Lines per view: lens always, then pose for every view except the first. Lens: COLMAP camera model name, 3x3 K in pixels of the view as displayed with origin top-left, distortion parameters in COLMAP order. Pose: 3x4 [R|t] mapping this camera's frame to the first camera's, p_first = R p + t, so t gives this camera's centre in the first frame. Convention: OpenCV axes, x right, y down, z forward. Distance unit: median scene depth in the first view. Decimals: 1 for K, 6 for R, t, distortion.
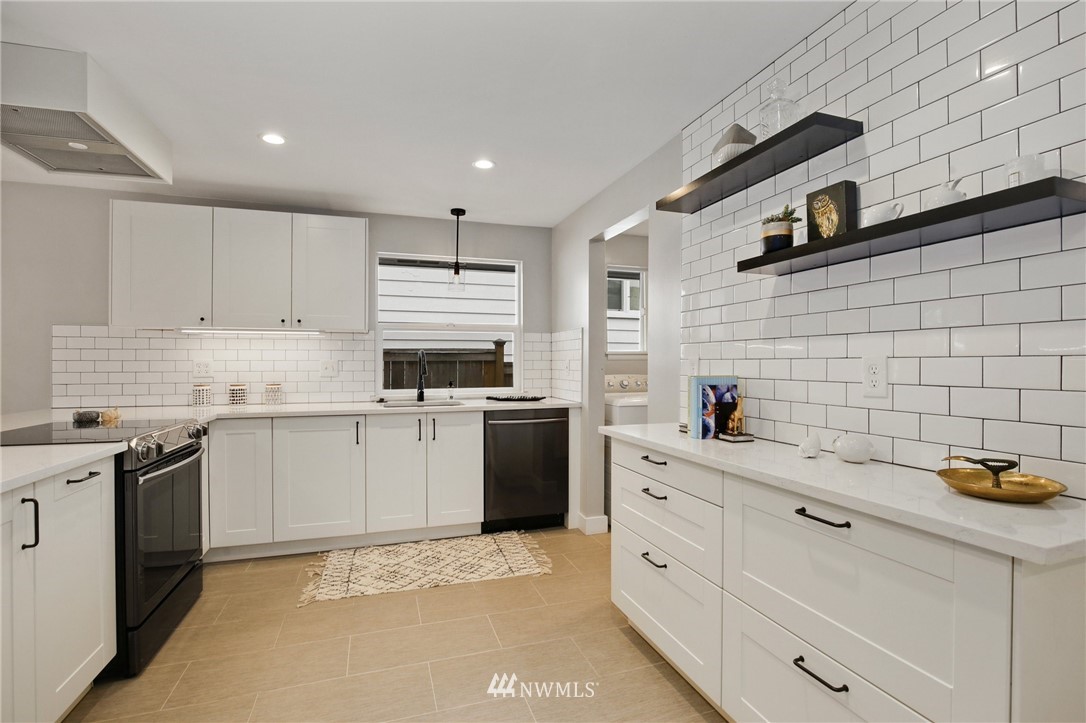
lens RADIAL K [[513.1, 0, 543.0], [0, 513.1, 361.5], [0, 0, 1]] dist [-0.024453, 0.000857]
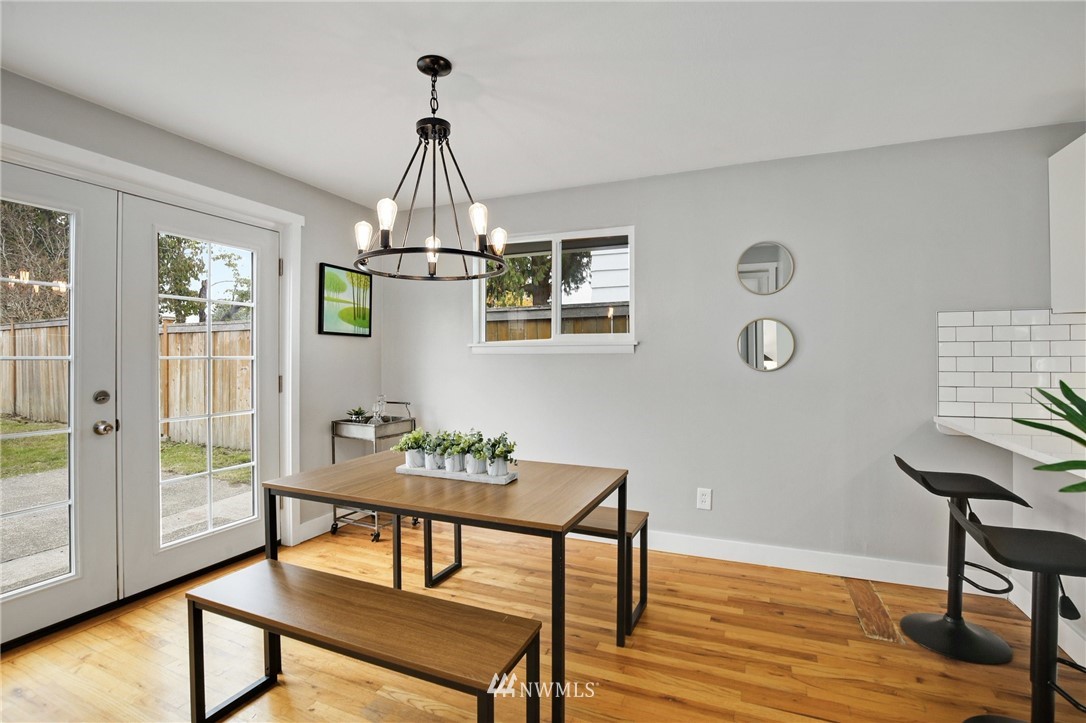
lens RADIAL K [[506.2, 0, 546.6], [0, 506.2, 356.3], [0, 0, 1]] dist [-0.030621, 0.001000]
pose [[0.749660, -0.002261, -0.661819, -0.911692], [0.002895, 0.999996, -0.000136, -0.004222], [0.661817, -0.001814, 0.749664, -0.012563]]
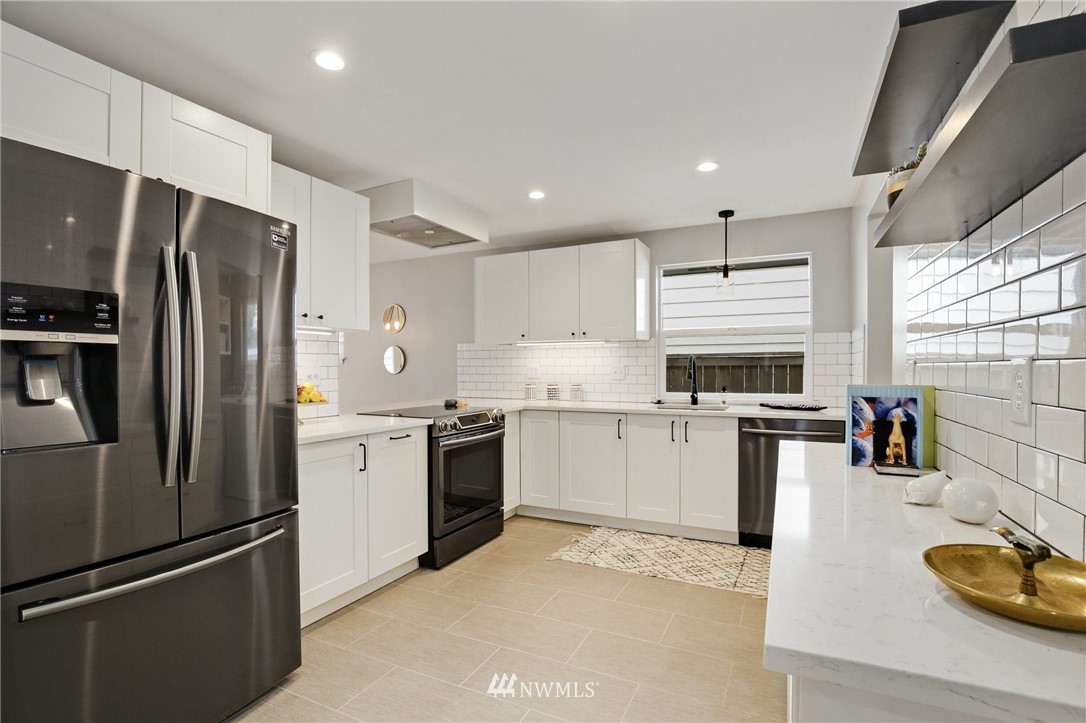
lens RADIAL K [[507.4, 0, 541.4], [0, 507.4, 369.9], [0, 0, 1]] dist [-0.033452, 0.000162]
pose [[0.705265, 0.001765, -0.708942, 0.314321], [0.004690, 0.999963, 0.007155, -0.001386], [0.708928, -0.008371, 0.705231, 0.076715]]
